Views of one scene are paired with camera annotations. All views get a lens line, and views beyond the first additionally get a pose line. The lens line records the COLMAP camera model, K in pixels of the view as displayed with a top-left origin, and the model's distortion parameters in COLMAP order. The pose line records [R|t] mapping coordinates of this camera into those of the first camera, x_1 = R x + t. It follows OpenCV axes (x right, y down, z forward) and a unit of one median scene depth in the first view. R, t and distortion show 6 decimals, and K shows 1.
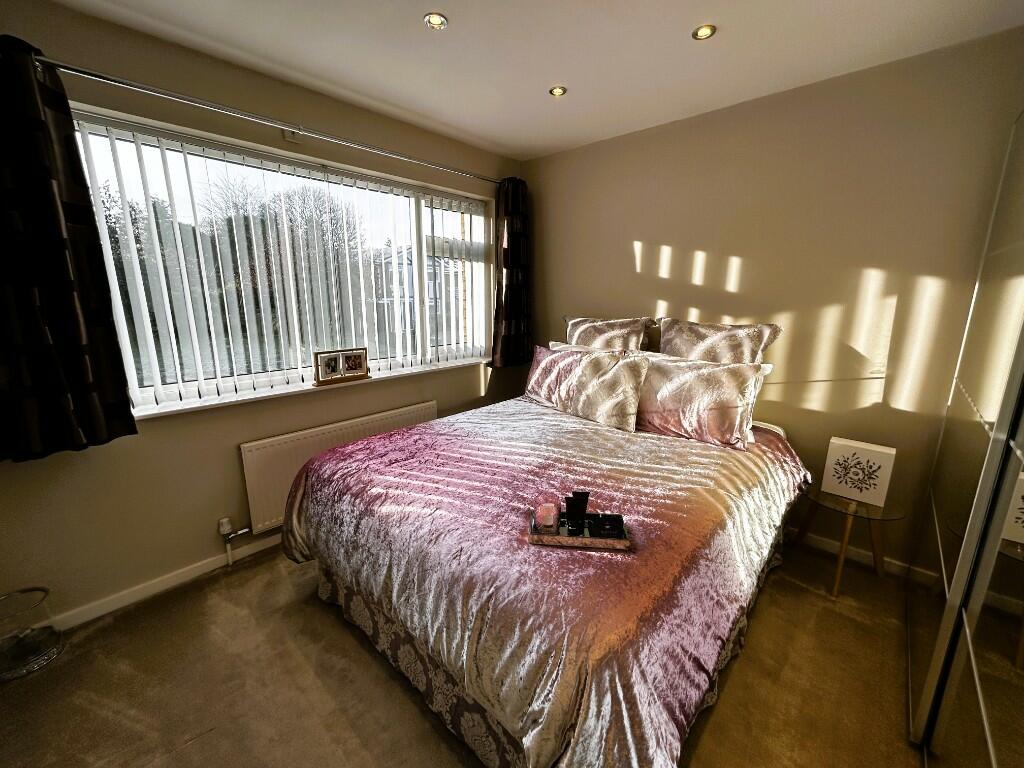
lens RADIAL K [[415.9, 0, 509.7], [0, 415.9, 382.0], [0, 0, 1]] dist [-0.004968, 0.001856]
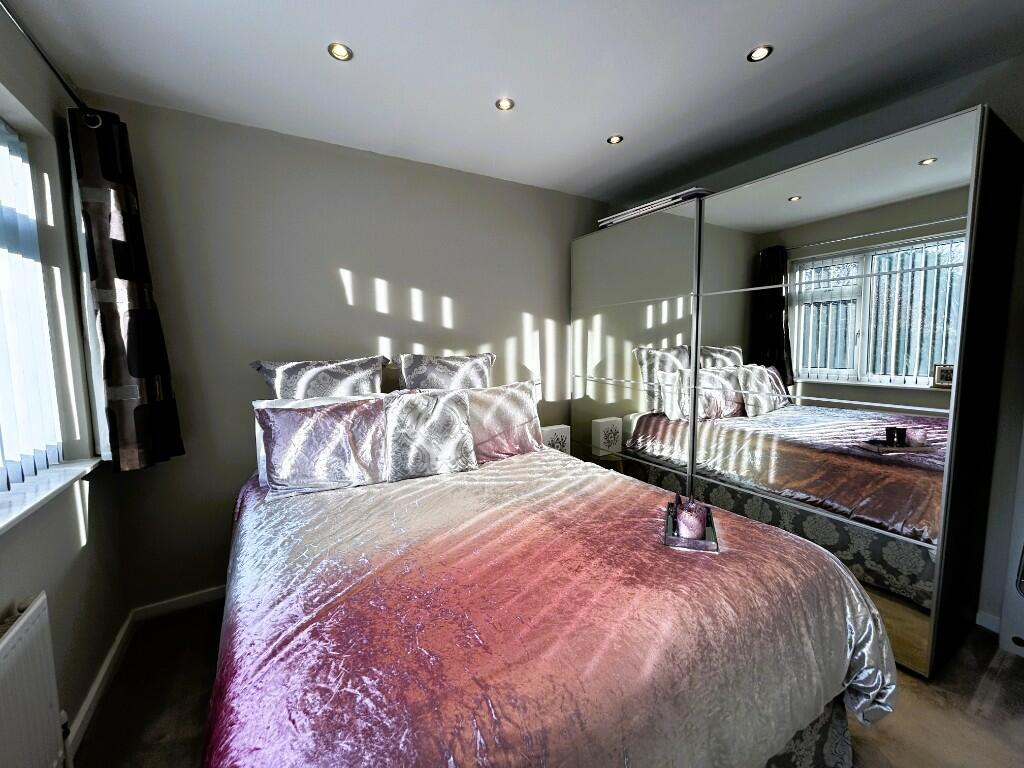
lens RADIAL K [[415.9, 0, 511.8], [0, 415.9, 385.5], [0, 0, 1]] dist [-0.004968, 0.001856]
pose [[0.278976, -0.103880, 0.954663, -0.507991], [0.219423, 0.974728, 0.041942, -0.077314], [-0.934894, 0.197774, 0.294720, 0.553512]]
